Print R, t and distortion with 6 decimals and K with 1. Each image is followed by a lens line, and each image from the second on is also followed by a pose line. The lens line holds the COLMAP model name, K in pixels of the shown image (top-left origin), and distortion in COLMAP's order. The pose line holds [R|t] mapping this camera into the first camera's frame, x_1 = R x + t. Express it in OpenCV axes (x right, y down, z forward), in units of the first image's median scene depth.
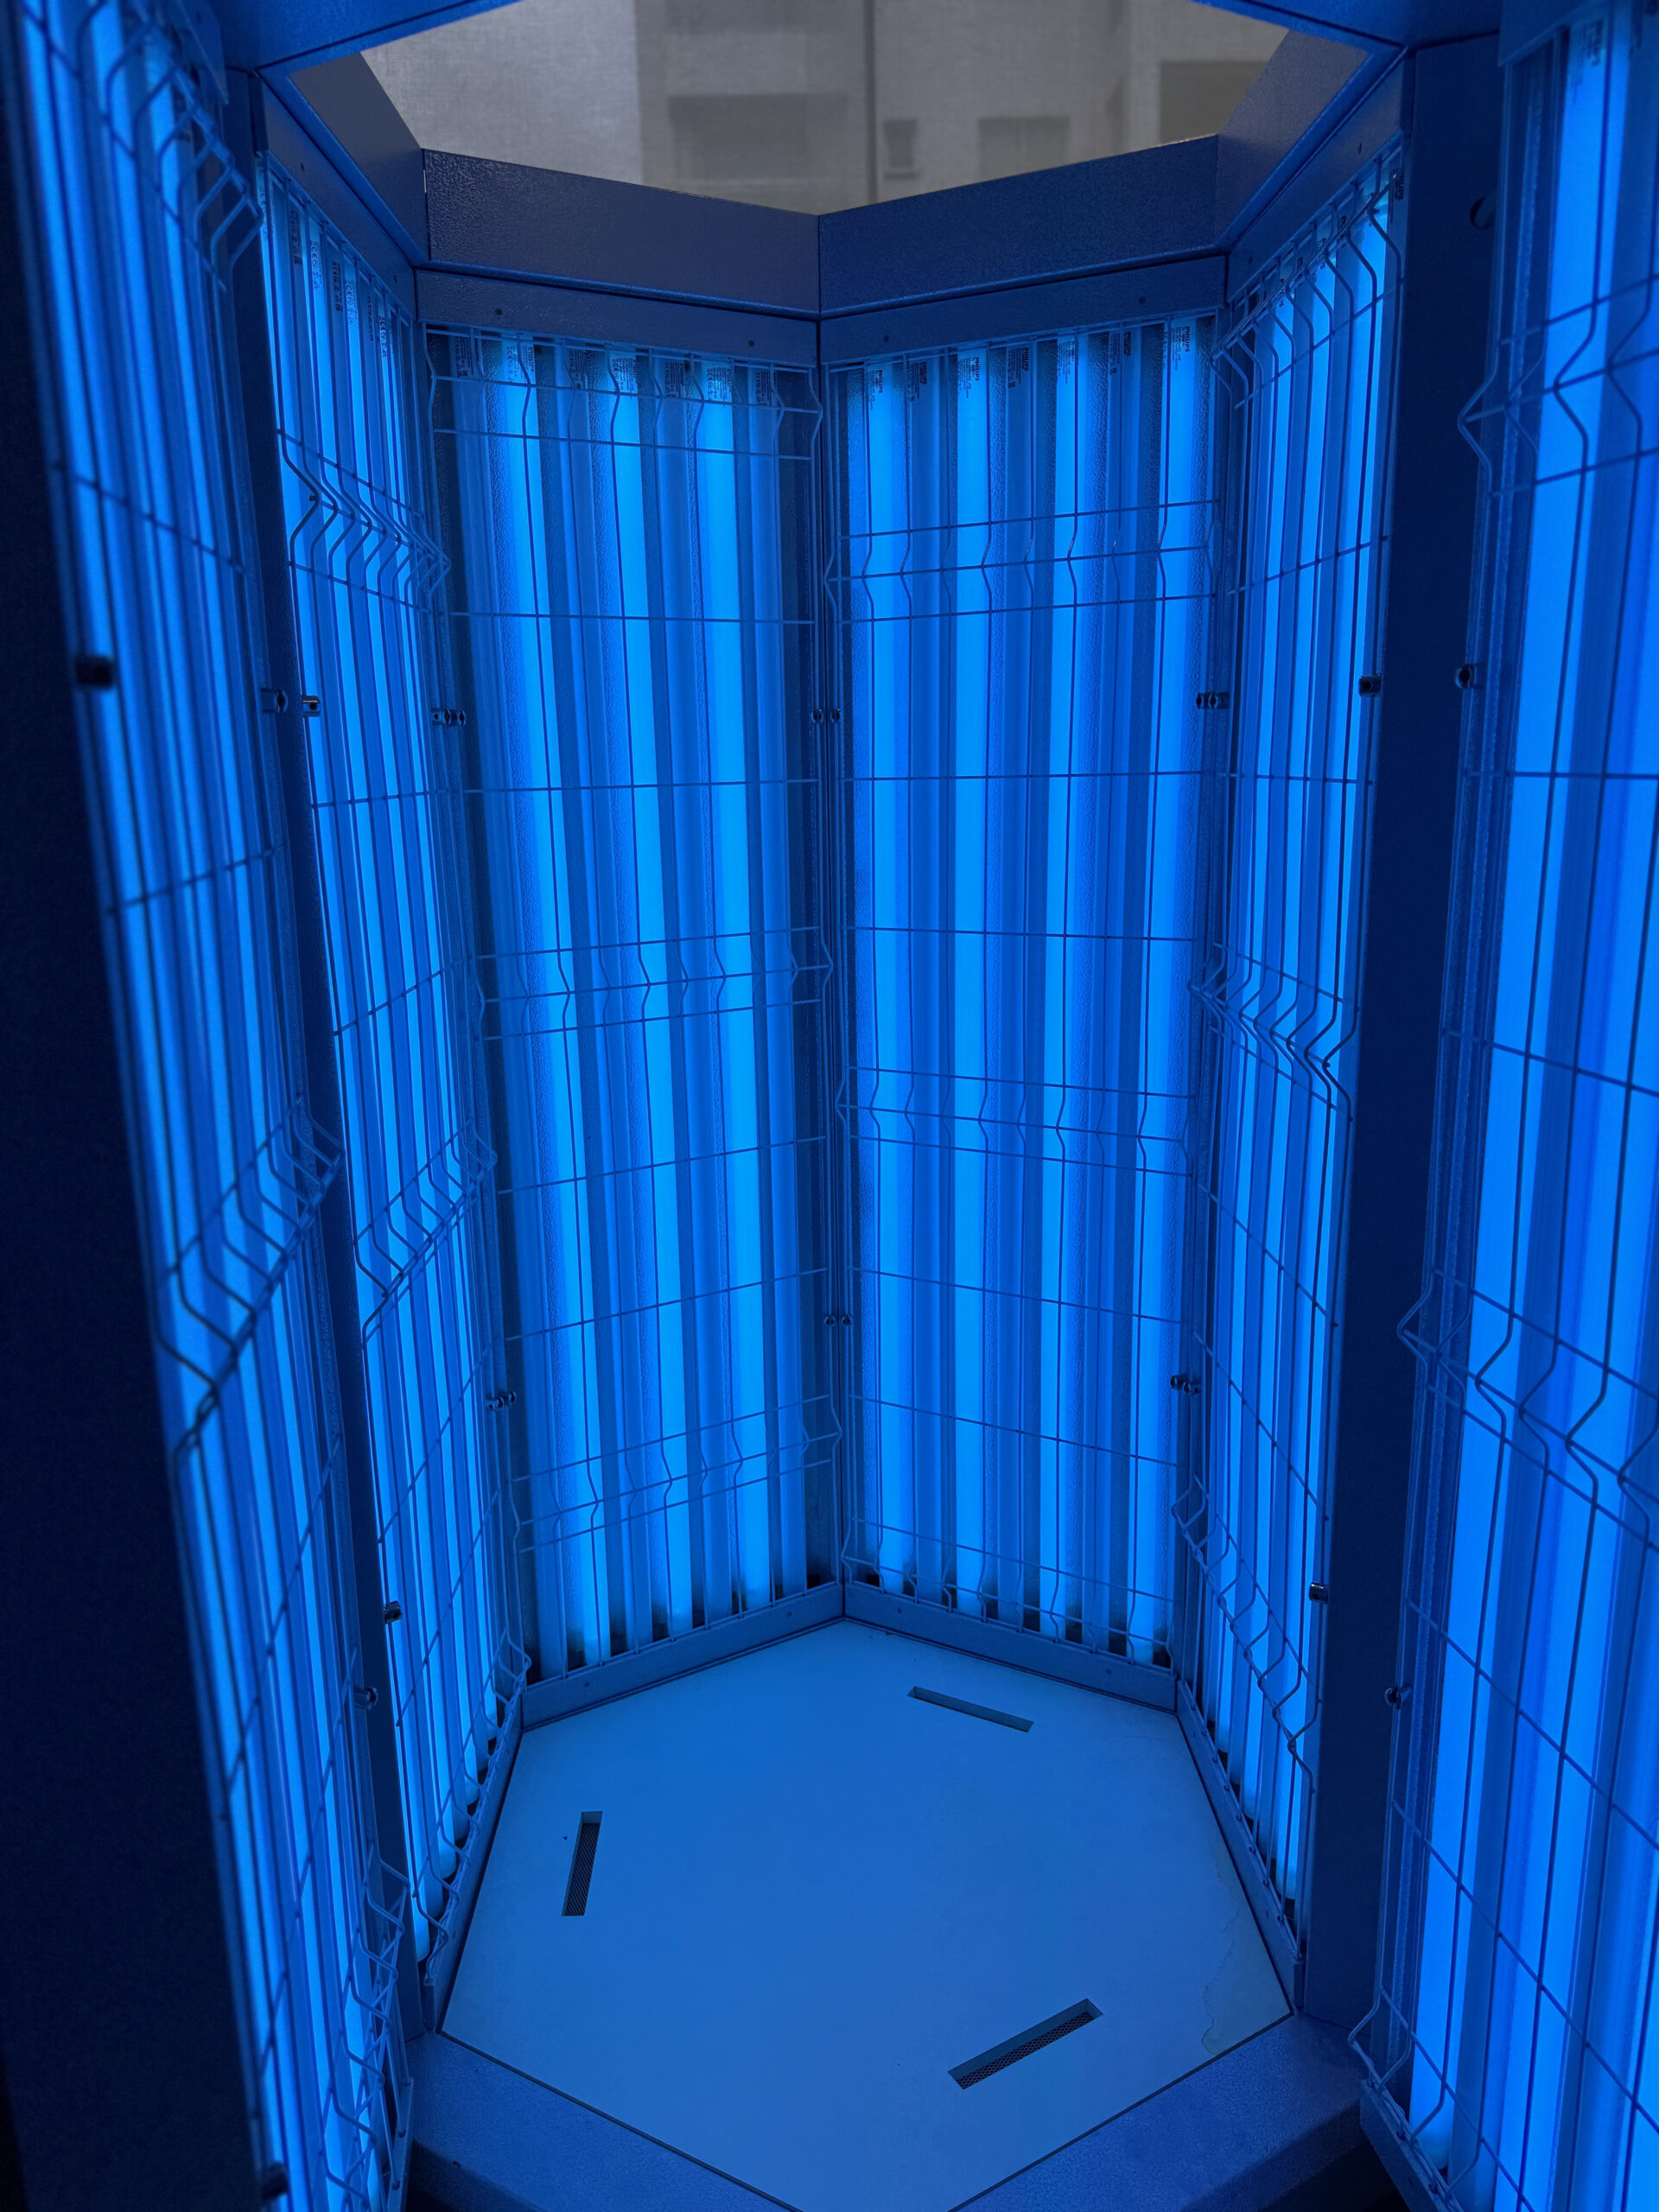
lens RADIAL K [[1576.3, 0, 825.2], [0, 1576.3, 1099.0], [0, 0, 1]] dist [0.039073, -0.059986]
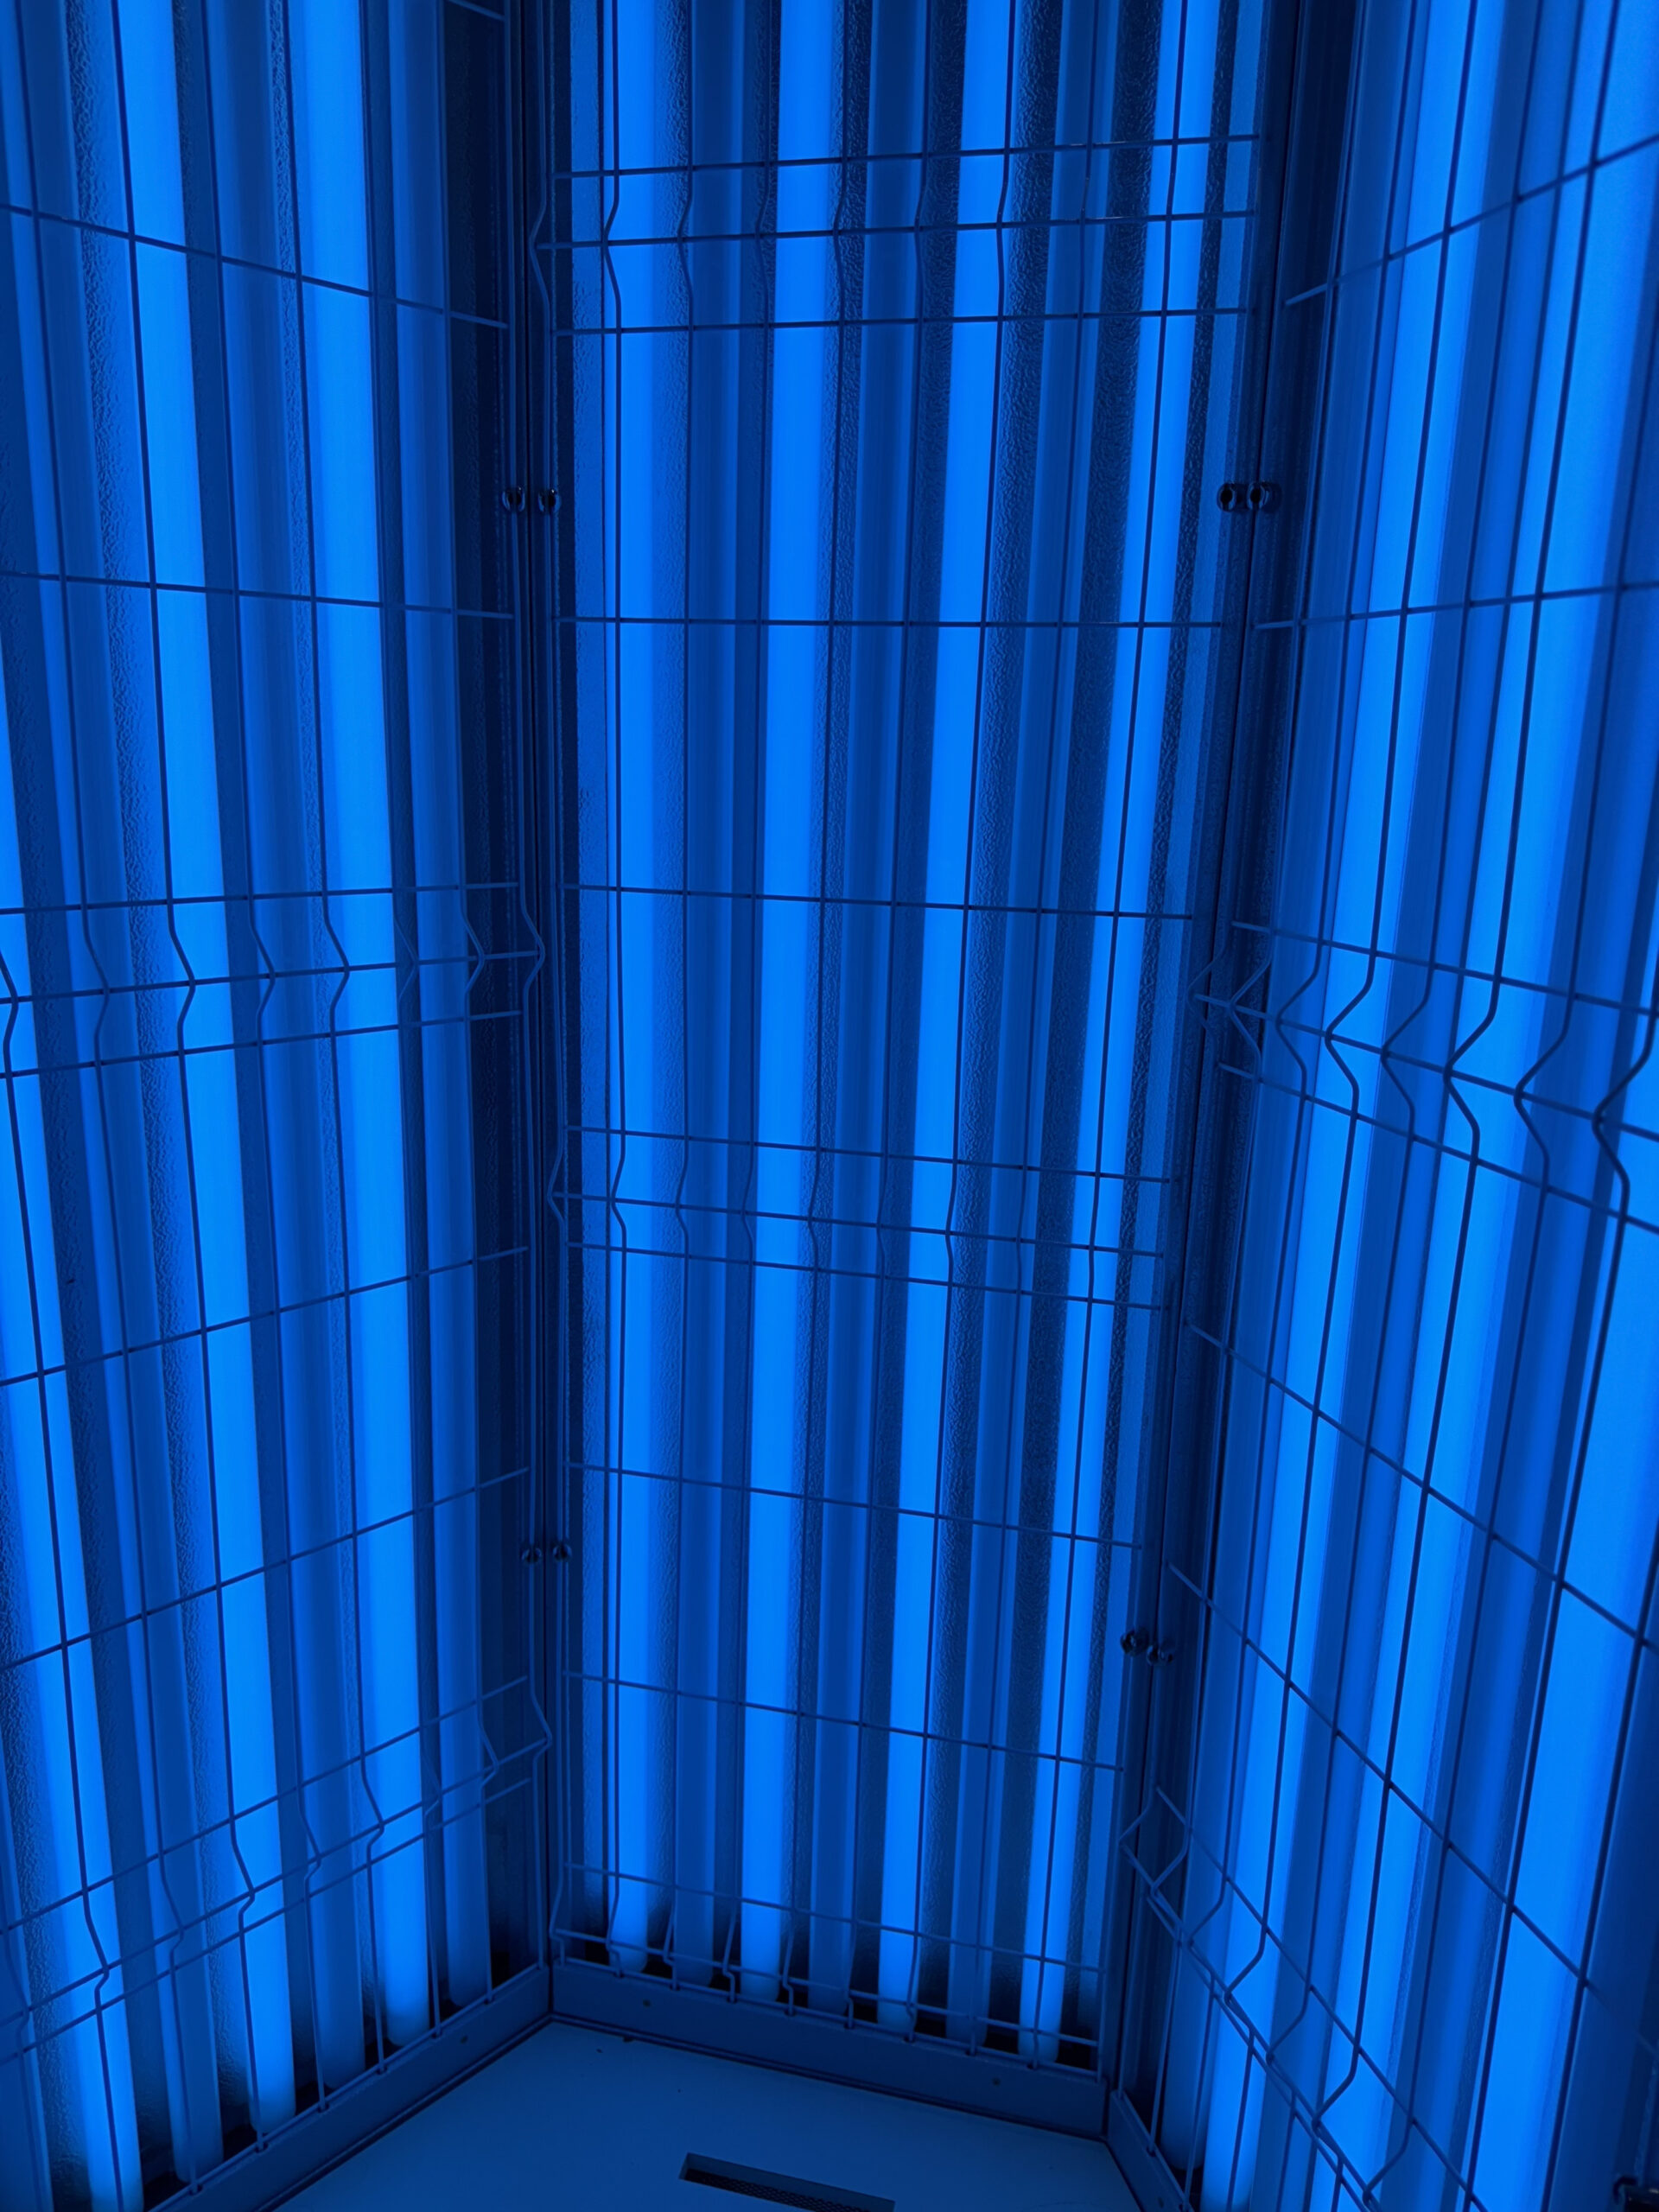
lens RADIAL K [[1576.3, 0, 843.4], [0, 1576.3, 1119.5], [0, 0, 1]] dist [0.039073, -0.059986]
pose [[0.961343, -0.015454, 0.274918, -0.048926], [0.011354, 0.999799, 0.016497, -0.033185], [-0.275118, -0.012738, 0.961326, 0.431064]]
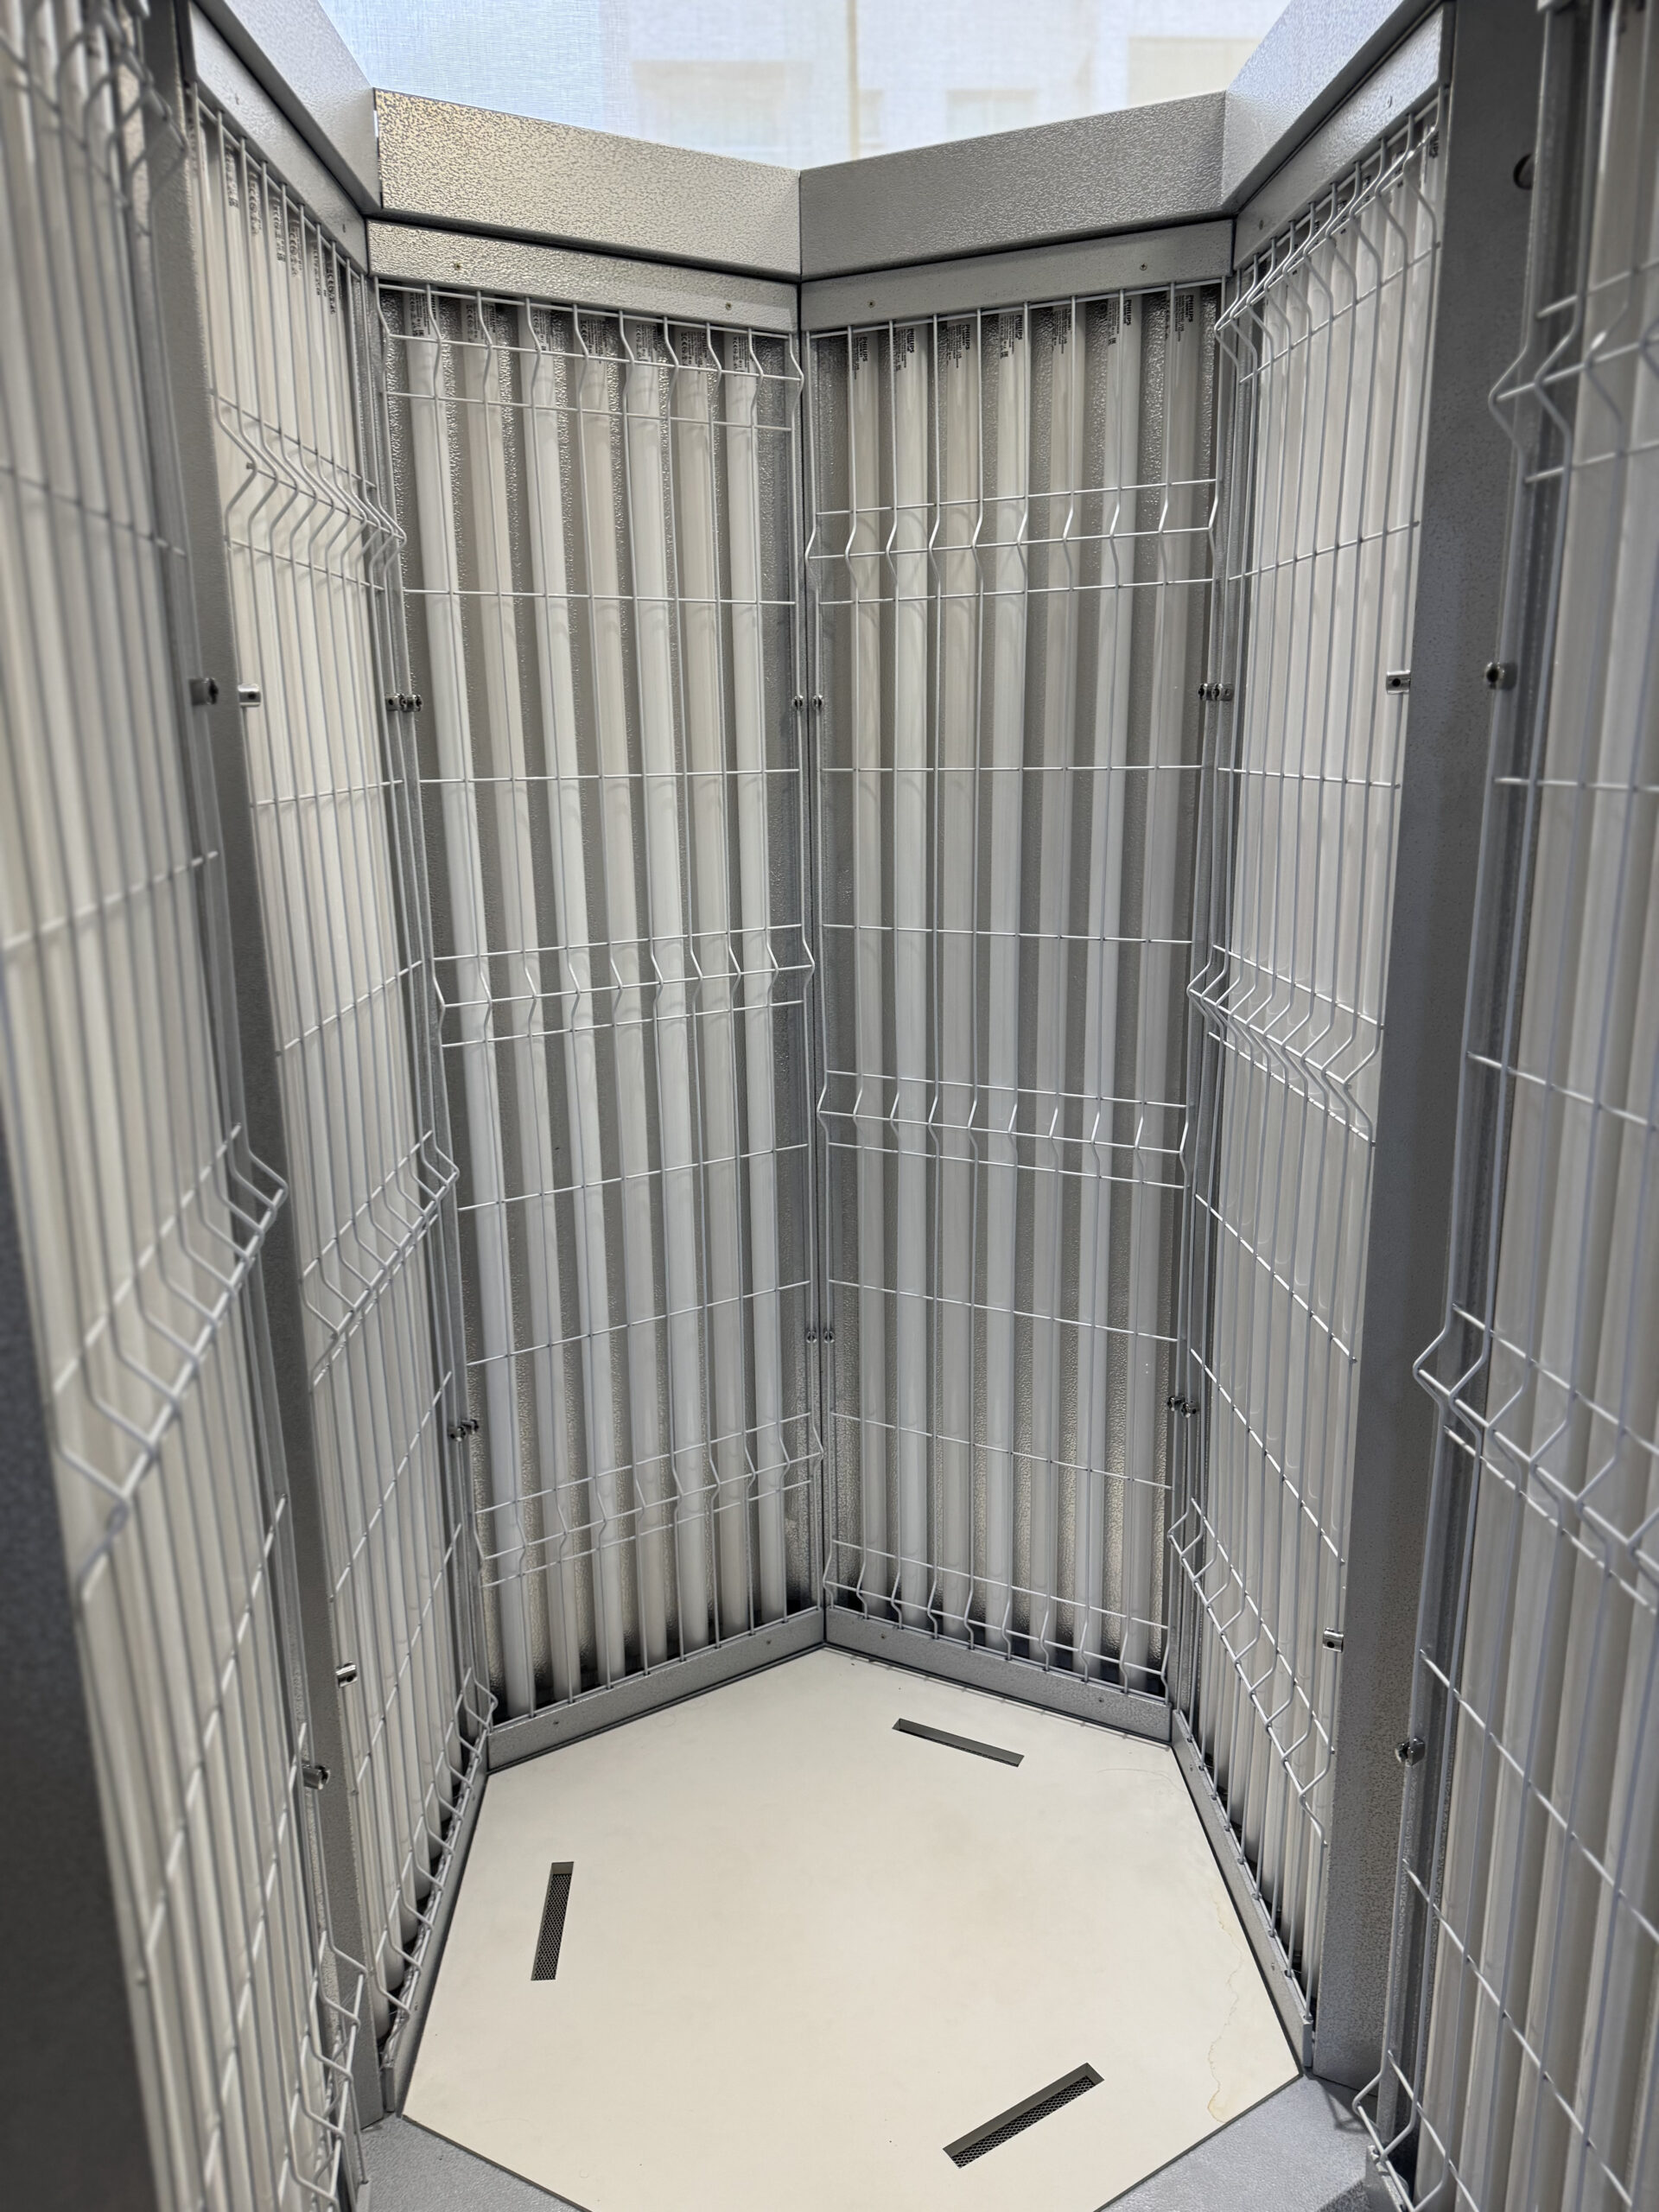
lens RADIAL K [[1576.3, 0, 847.6], [0, 1576.3, 1100.6], [0, 0, 1]] dist [0.039073, -0.059986]
pose [[0.999396, -0.000336, 0.034739, -0.008849], [-0.000224, 0.999870, 0.016103, -0.019844], [-0.034739, -0.016101, 0.999267, 0.049829]]
